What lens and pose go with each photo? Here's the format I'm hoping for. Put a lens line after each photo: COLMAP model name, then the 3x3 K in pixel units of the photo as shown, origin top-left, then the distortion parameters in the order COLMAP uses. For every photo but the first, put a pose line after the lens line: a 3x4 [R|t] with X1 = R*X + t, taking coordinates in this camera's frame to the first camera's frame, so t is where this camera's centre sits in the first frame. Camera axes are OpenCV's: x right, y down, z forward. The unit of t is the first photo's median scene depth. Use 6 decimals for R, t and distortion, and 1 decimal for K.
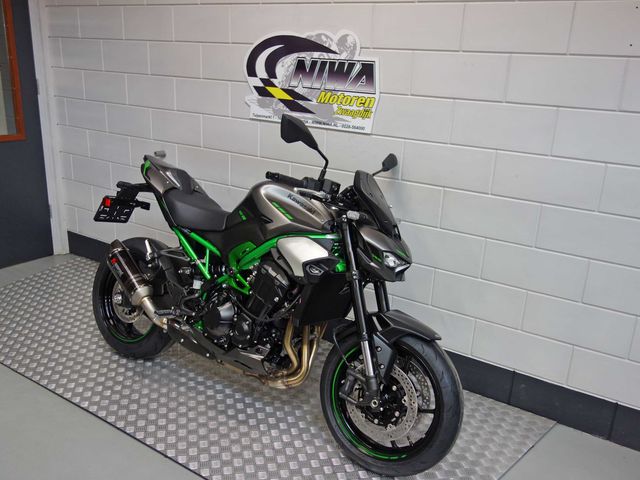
lens RADIAL K [[567.2, 0, 320.0], [0, 567.2, 240.0], [0, 0, 1]] dist [0.003000, 0.002900]
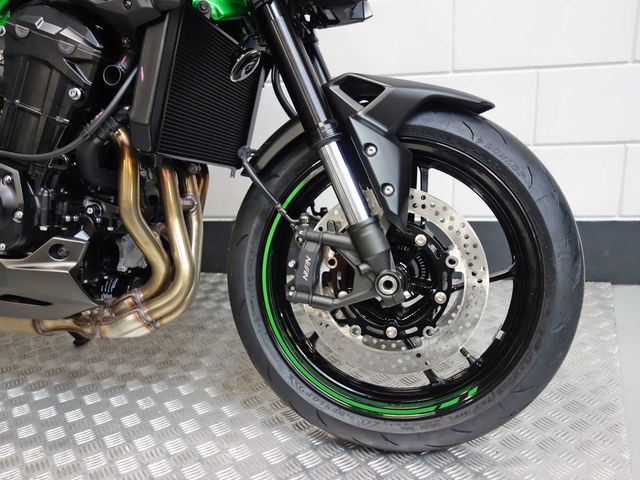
lens RADIAL K [[567.2, 0, 320.0], [0, 567.2, 240.0], [0, 0, 1]] dist [0.003000, 0.002900]
pose [[0.927500, -0.205568, 0.312226, -0.060940], [0.205061, 0.978129, 0.034839, 0.209318], [-0.312559, 0.031712, 0.949369, 0.567701]]
